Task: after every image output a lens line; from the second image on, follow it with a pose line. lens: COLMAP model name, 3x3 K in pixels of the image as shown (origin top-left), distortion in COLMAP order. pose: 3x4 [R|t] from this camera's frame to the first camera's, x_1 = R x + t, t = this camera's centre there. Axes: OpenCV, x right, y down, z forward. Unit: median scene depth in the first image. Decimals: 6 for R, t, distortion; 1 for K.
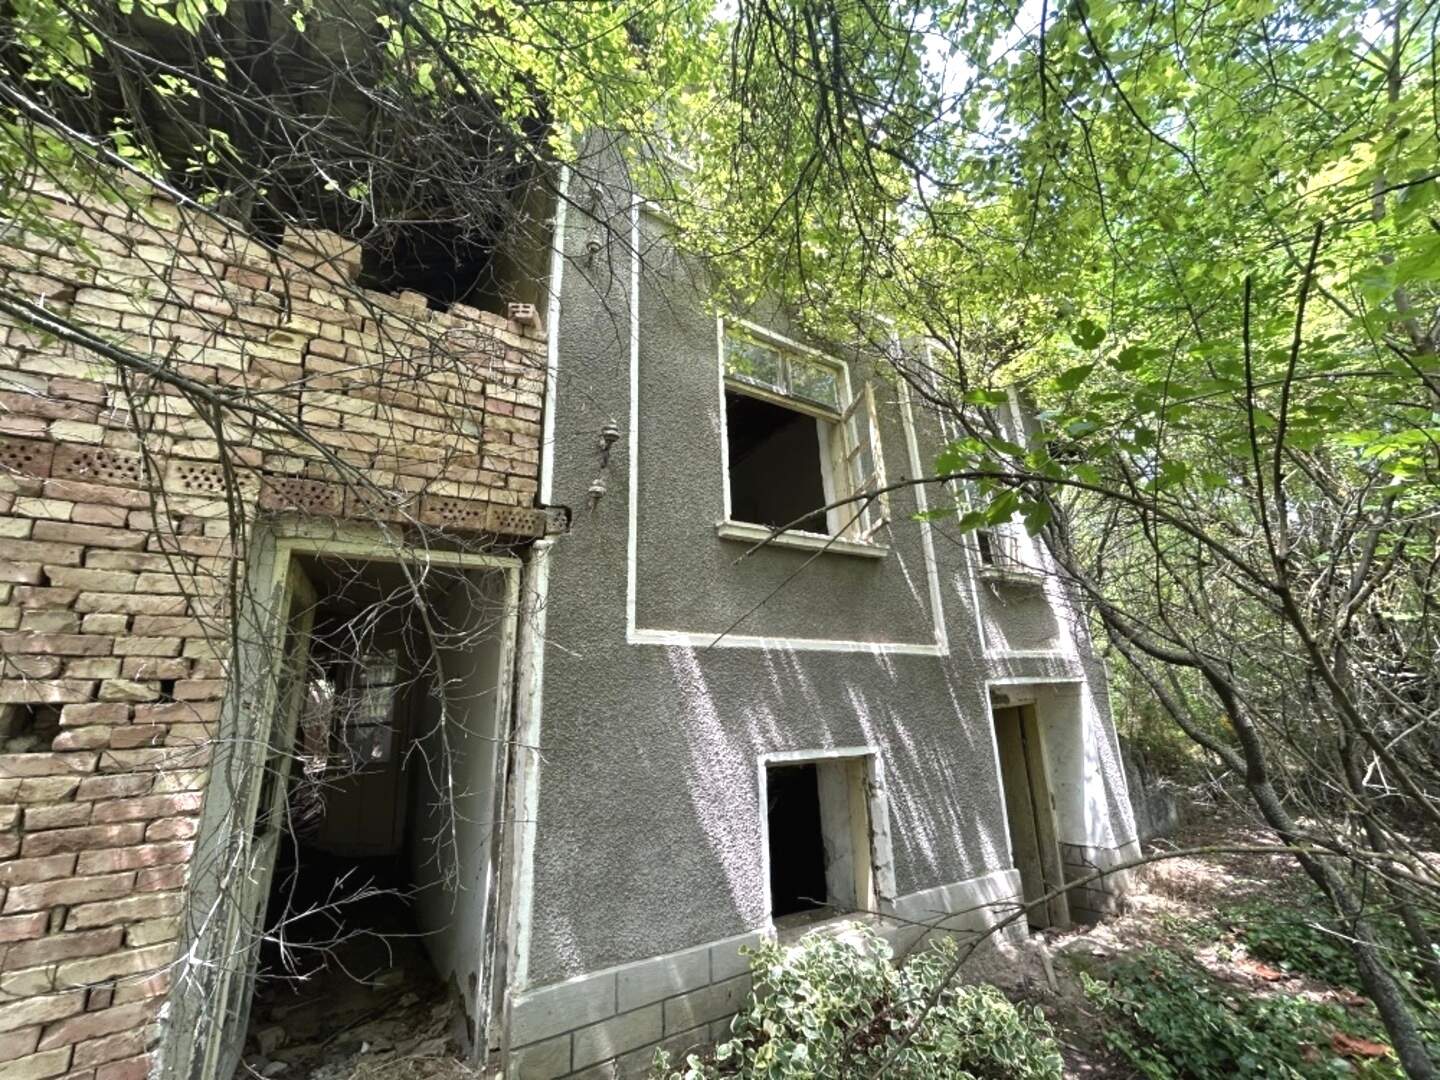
lens RADIAL K [[583.7, 0, 718.4], [0, 583.7, 535.9], [0, 0, 1]] dist [0.002193, 0.000307]
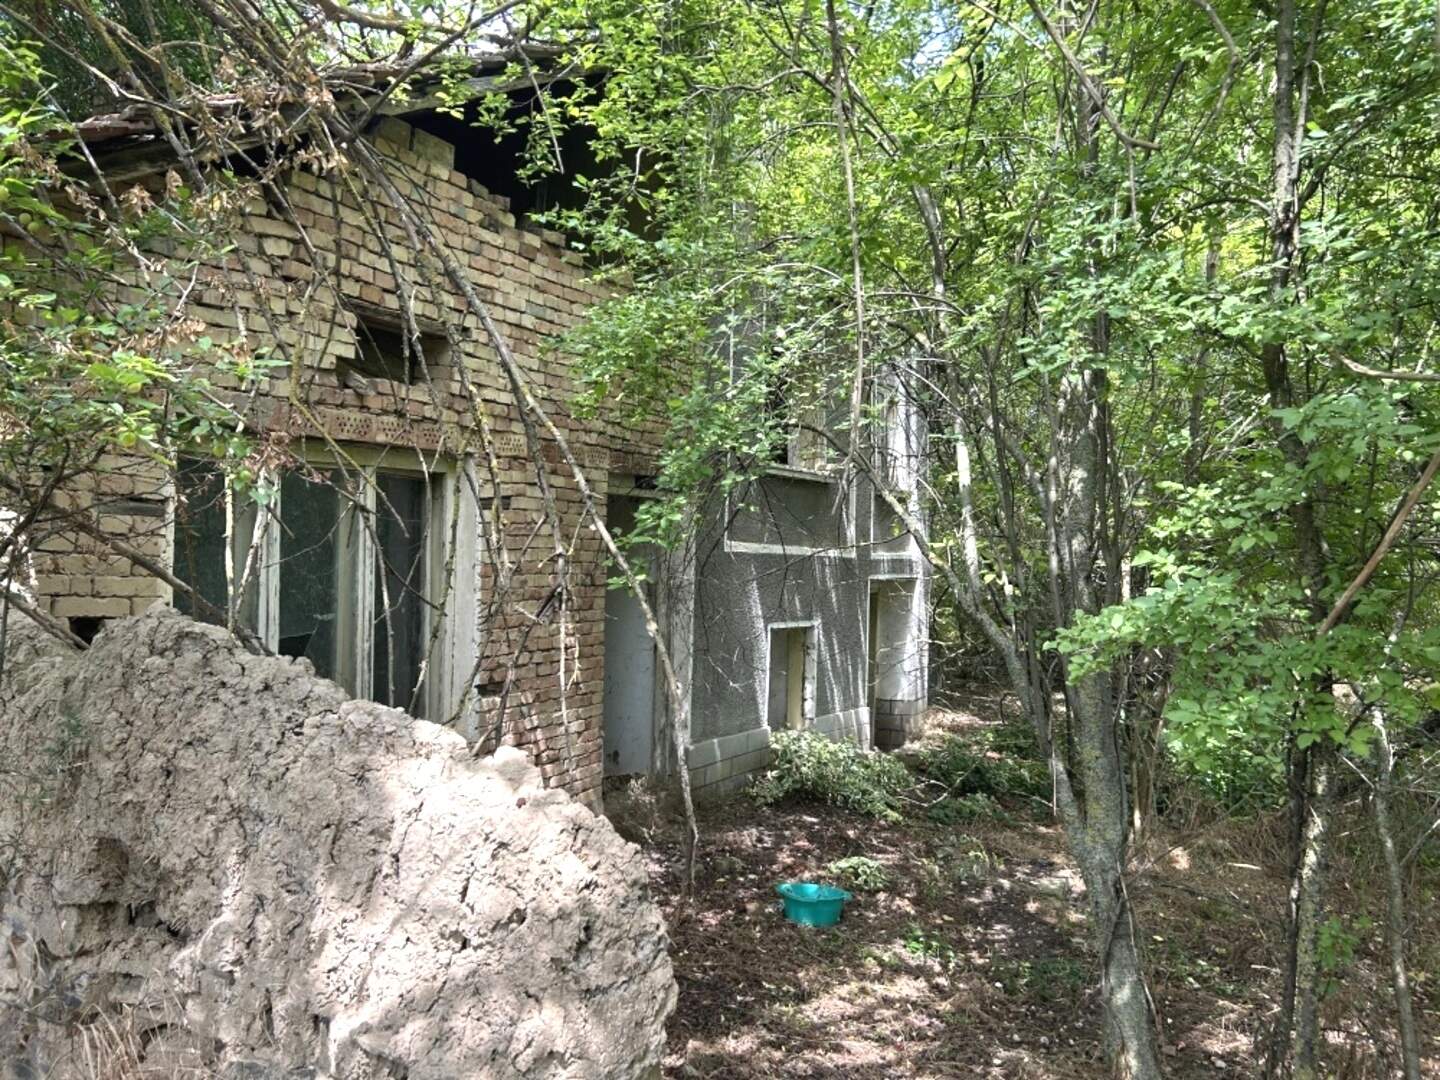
lens RADIAL K [[1078.1, 0, 727.4], [0, 1078.1, 541.3], [0, 0, 1]] dist [0.054528, -0.064018]
pose [[0.887931, 0.047281, 0.457540, -1.019540], [-0.154829, 0.967381, 0.200505, -0.286707], [-0.433136, -0.248875, 0.866288, -1.013786]]
